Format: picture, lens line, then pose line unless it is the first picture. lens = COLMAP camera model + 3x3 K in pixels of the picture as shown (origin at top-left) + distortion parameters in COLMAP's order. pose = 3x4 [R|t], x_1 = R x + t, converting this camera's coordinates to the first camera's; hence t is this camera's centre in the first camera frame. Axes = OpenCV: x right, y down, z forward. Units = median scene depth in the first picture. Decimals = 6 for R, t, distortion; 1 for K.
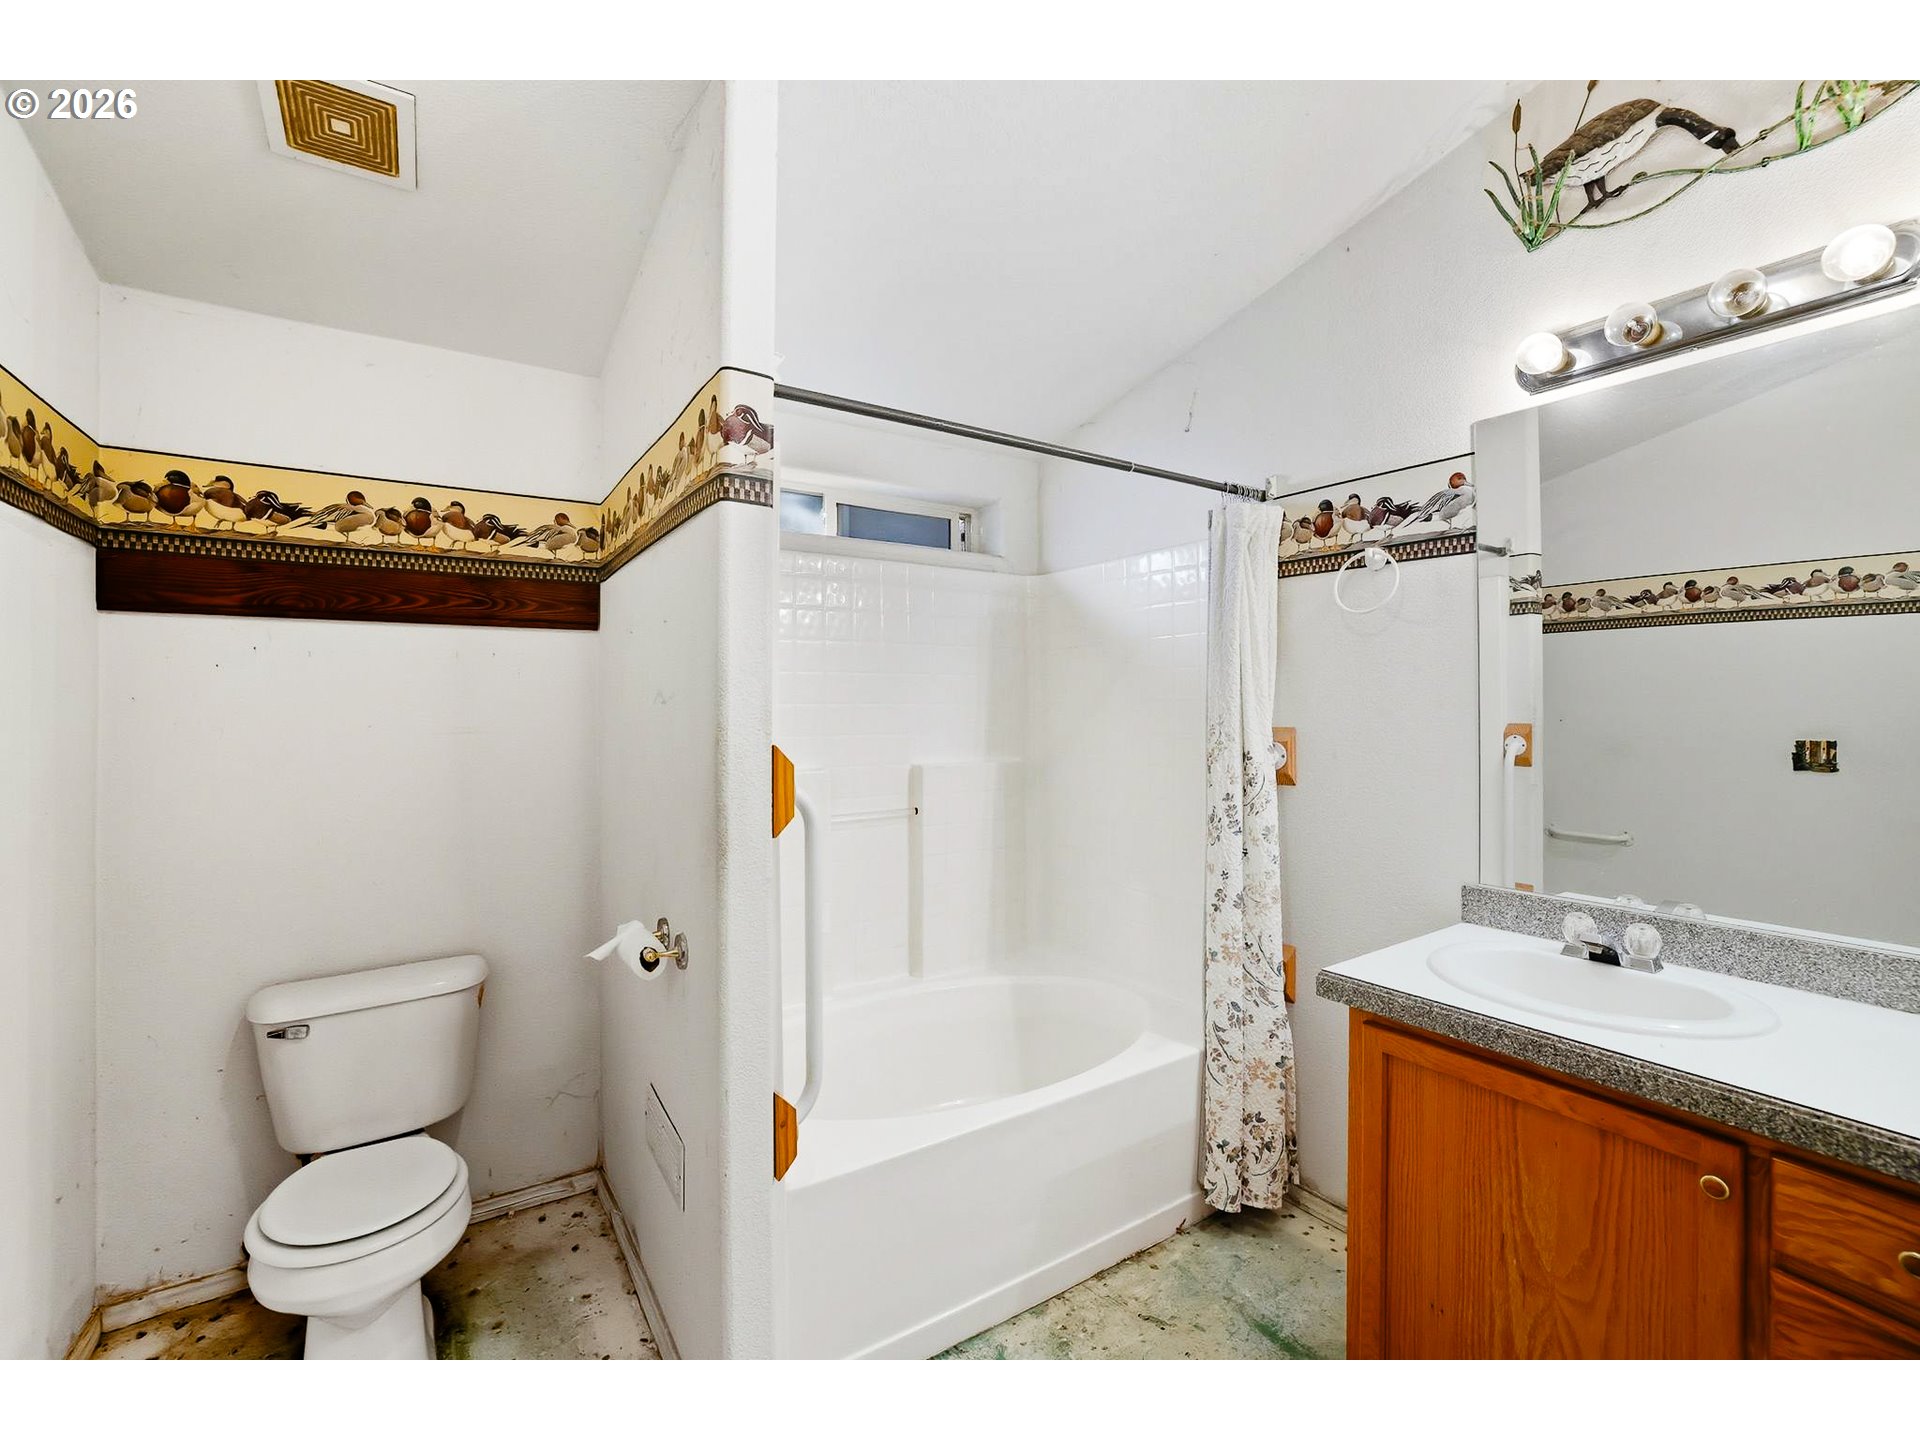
lens RADIAL K [[821.2, 0, 958.3], [0, 821.2, 706.5], [0, 0, 1]] dist [-0.044206, 0.015766]
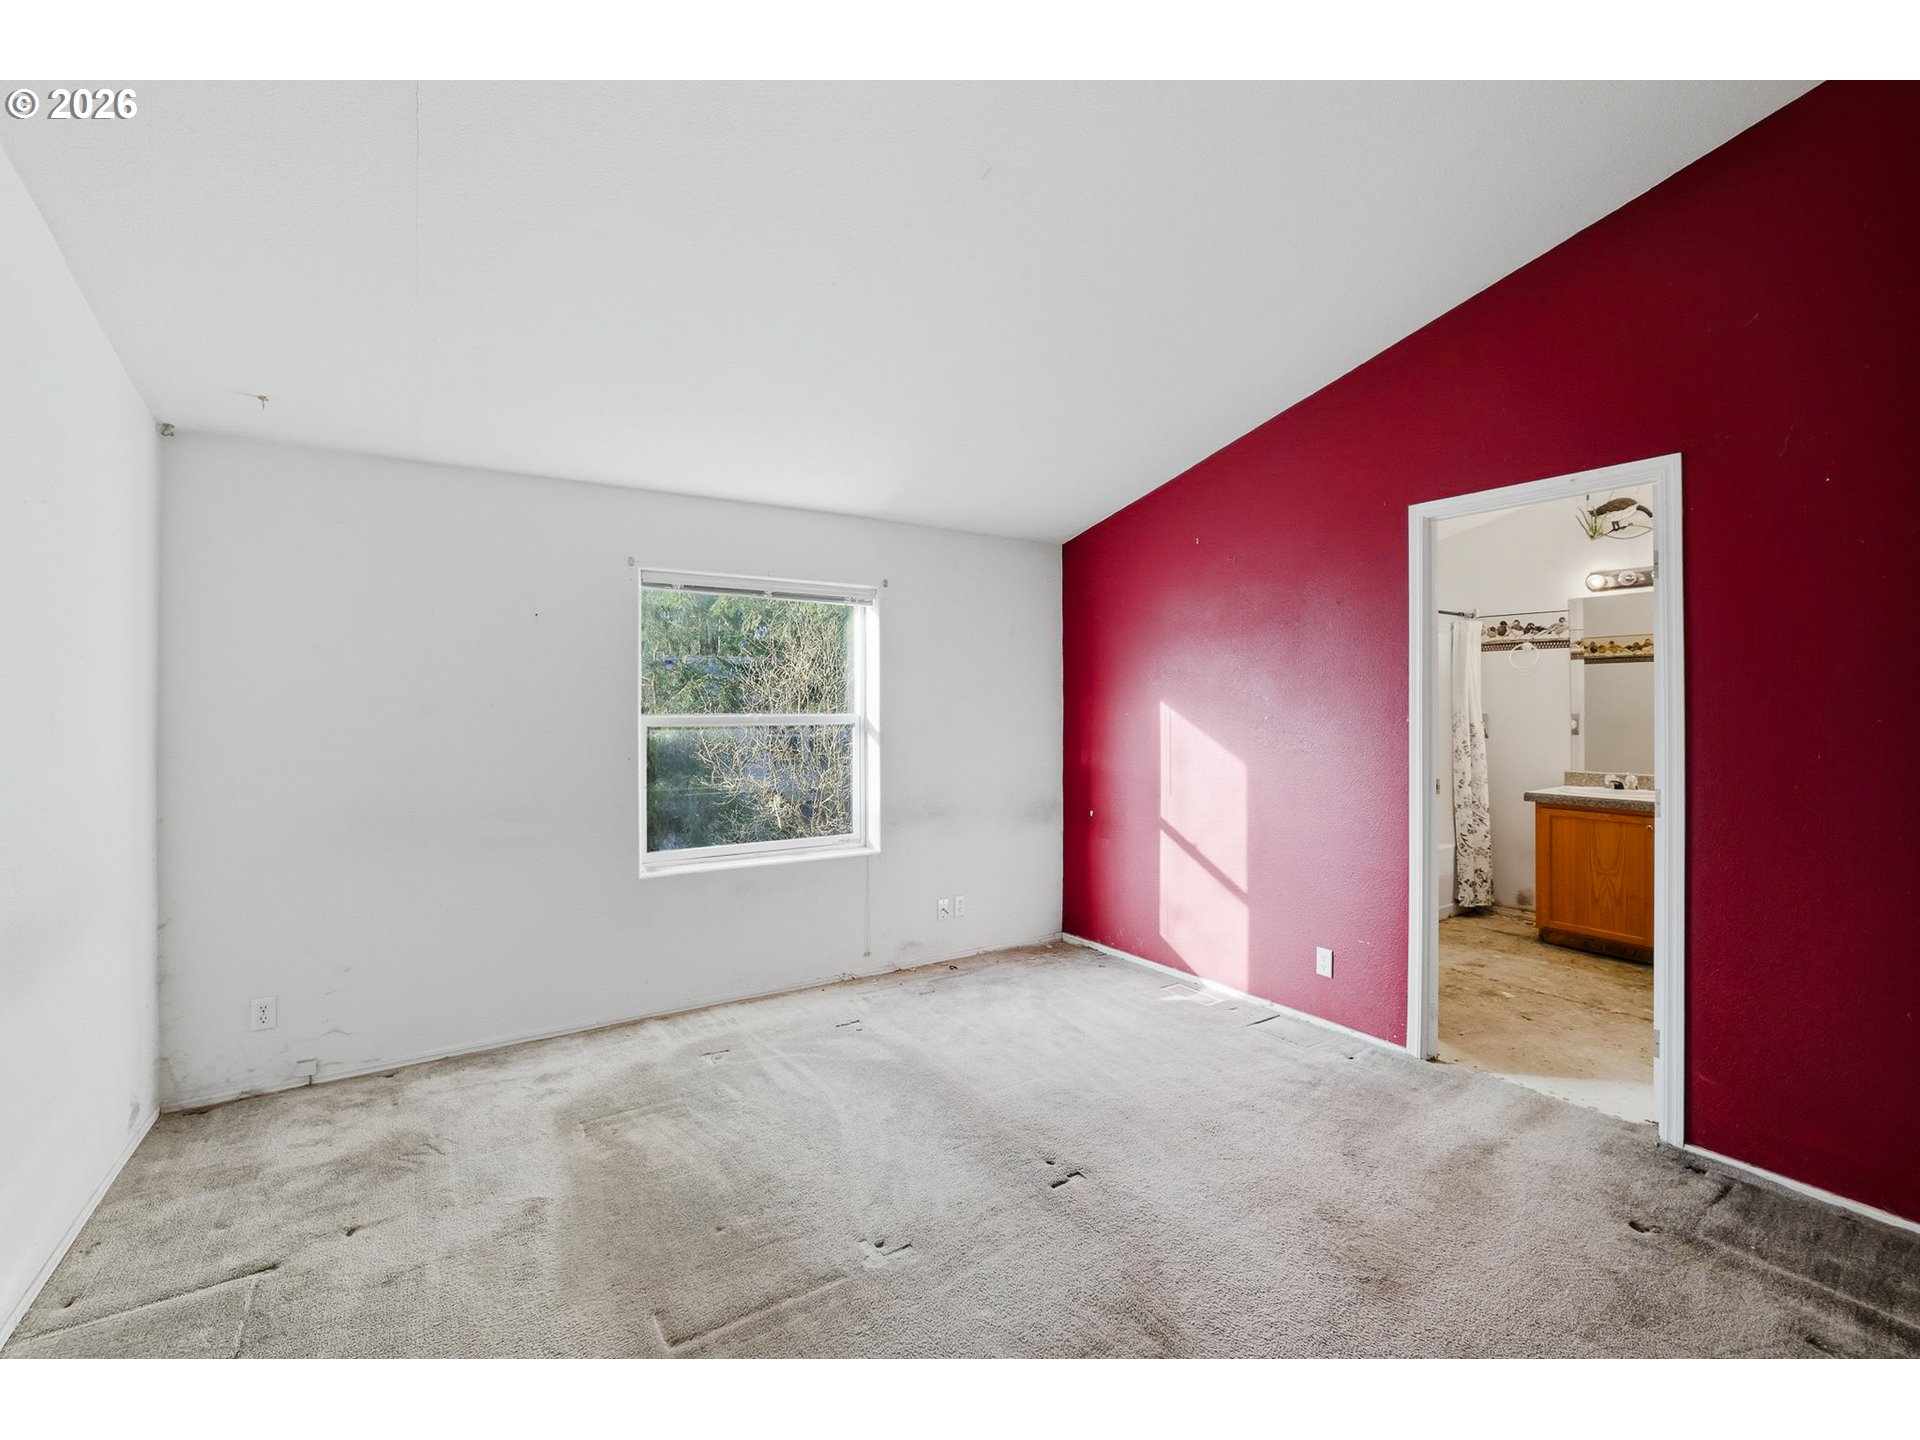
lens RADIAL K [[821.2, 0, 958.3], [0, 821.2, 706.5], [0, 0, 1]] dist [-0.044206, 0.015766]
pose [[0.999998, -0.001892, 0.000722, -1.234452], [0.001894, 0.999996, -0.002104, 0.006641], [-0.000718, 0.002106, 0.999998, -1.481448]]
